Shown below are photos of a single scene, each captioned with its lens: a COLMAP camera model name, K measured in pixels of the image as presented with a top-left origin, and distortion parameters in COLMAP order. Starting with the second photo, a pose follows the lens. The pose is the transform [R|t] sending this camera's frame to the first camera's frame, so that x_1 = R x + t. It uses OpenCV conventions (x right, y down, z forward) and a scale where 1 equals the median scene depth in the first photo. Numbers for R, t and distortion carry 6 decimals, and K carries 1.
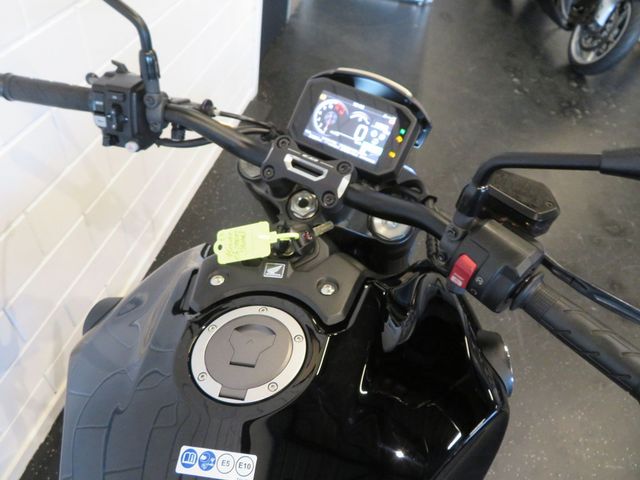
lens RADIAL K [[459.1, 0, 320.0], [0, 459.1, 240.0], [0, 0, 1]] dist [-0.005163, 0.005834]
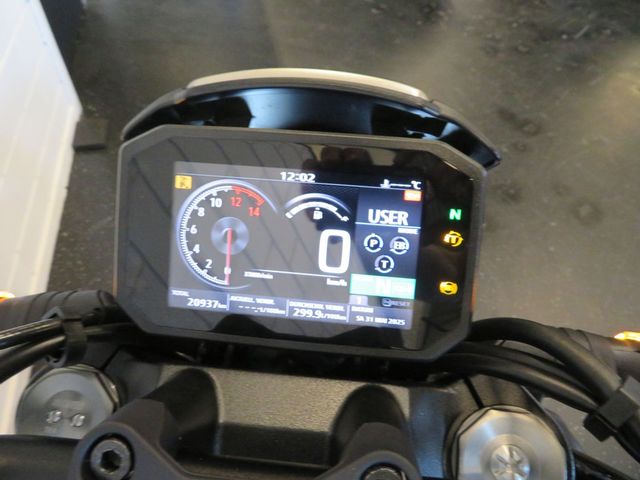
lens RADIAL K [[459.1, 0, 320.0], [0, 459.1, 240.0], [0, 0, 1]] dist [-0.005163, 0.005834]
pose [[0.909573, -0.374185, 0.180728, 0.021350], [0.357266, 0.926292, 0.119763, -0.277415], [-0.212221, -0.044365, 0.976214, 0.653987]]
